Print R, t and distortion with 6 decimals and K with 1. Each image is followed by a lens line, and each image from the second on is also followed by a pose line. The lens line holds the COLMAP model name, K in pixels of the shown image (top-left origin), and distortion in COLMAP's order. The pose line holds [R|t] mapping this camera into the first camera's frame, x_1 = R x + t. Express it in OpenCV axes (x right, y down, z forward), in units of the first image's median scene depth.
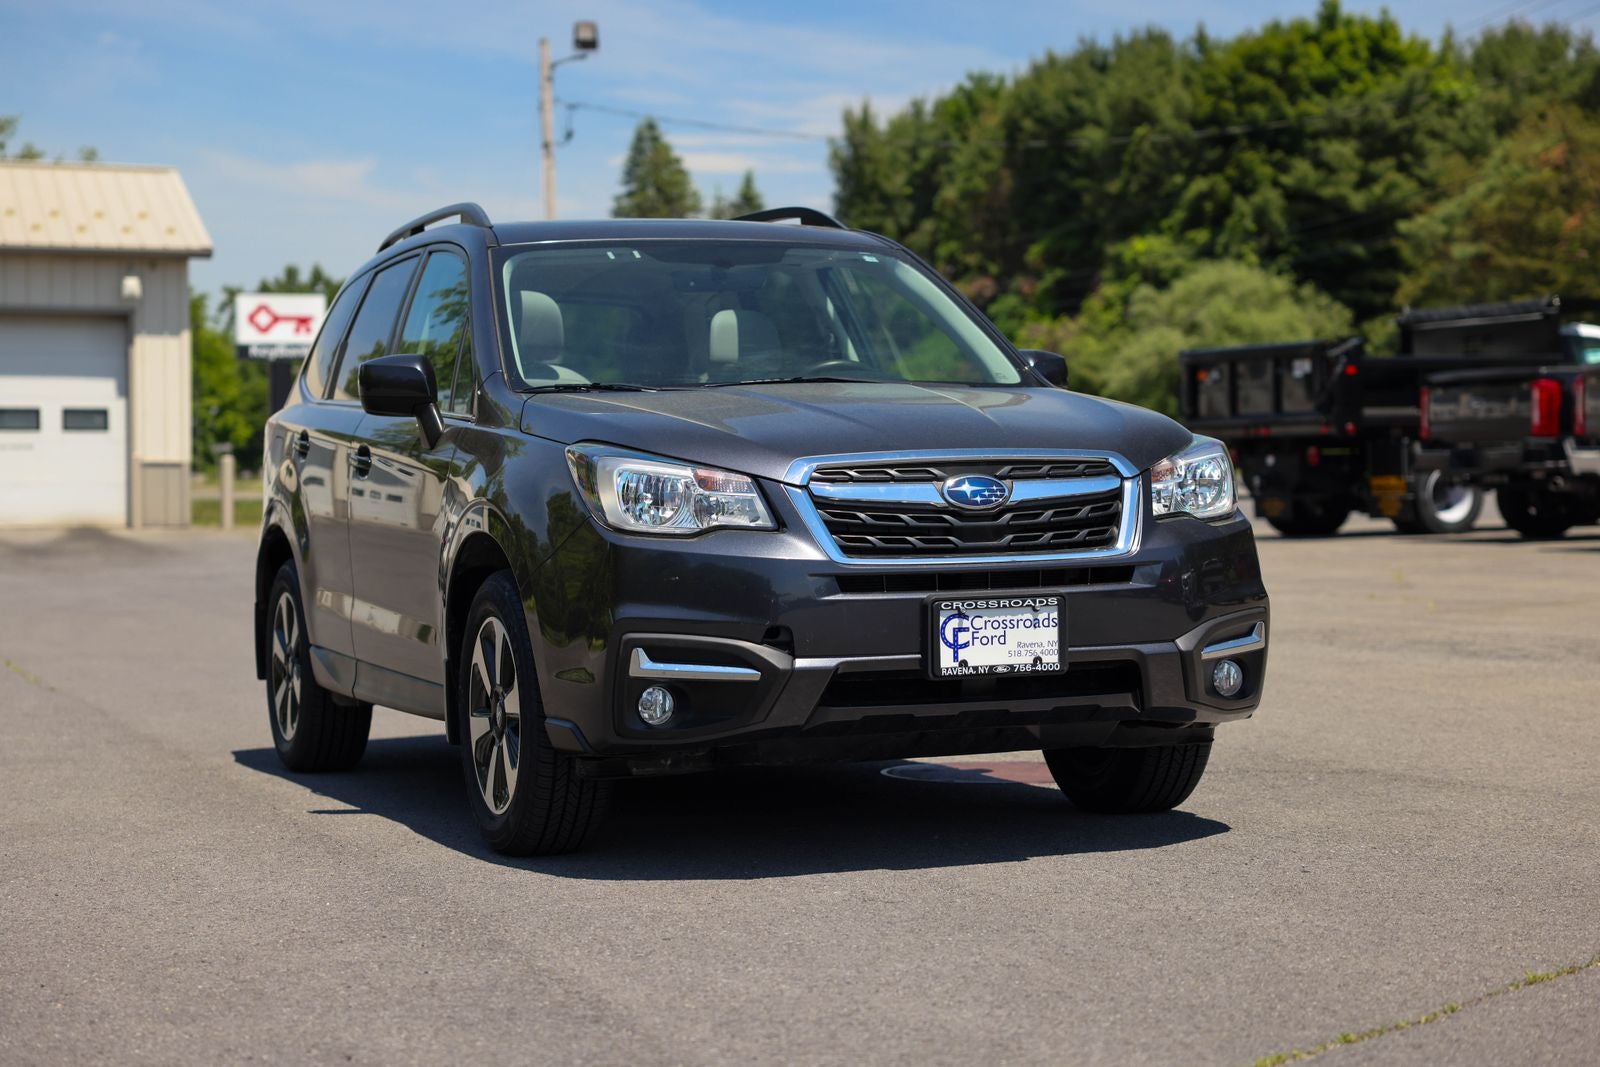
lens RADIAL K [[3033.2, 0, 797.9], [0, 3033.2, 507.7], [0, 0, 1]] dist [0.260731, -0.136527]
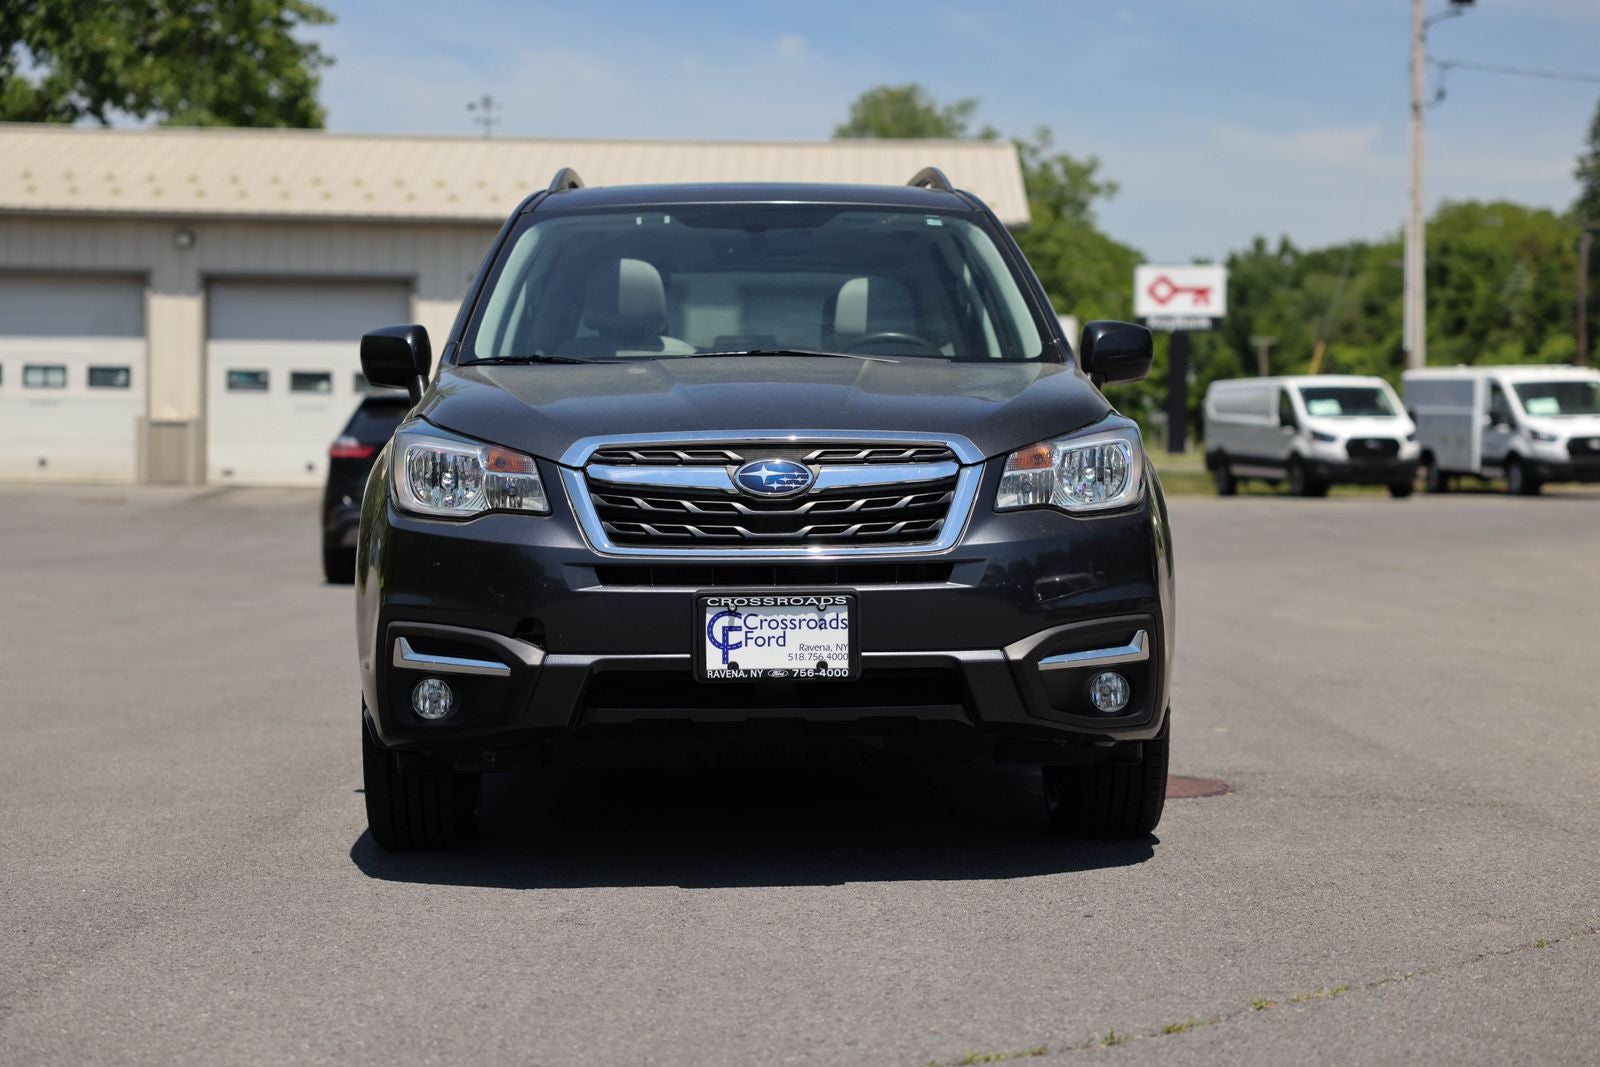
lens RADIAL K [[3033.2, 0, 797.9], [0, 3033.2, 507.7], [0, 0, 1]] dist [0.260731, -0.136527]
pose [[0.950222, 0.019985, -0.310931, 0.349207], [-0.017025, 0.999780, 0.012232, -0.007401], [0.311107, -0.006330, 0.950354, 0.140247]]
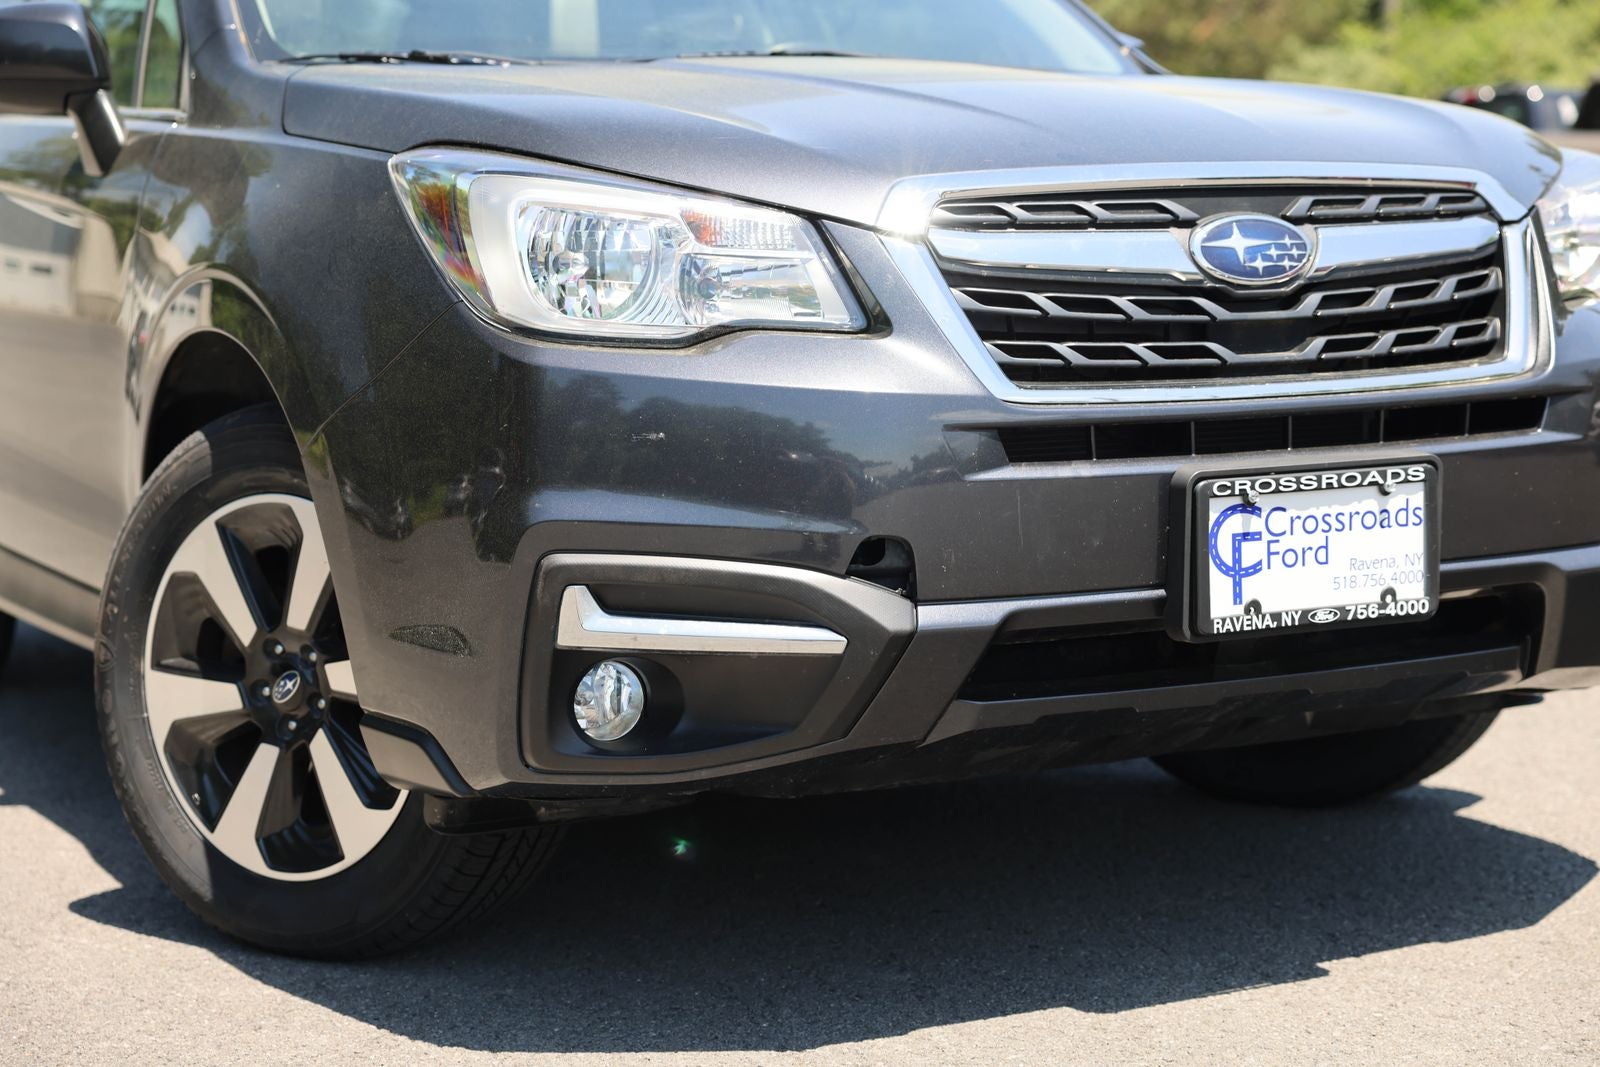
lens RADIAL K [[2649.6, 0, 800.0], [0, 2649.6, 533.5], [0, 0, 1]] dist [0.208860, 0.015361]
pose [[0.991701, -0.012635, 0.127944, -0.069268], [0.001419, 0.996174, 0.087377, 0.002664], [-0.128559, -0.086470, 0.987925, 0.584066]]
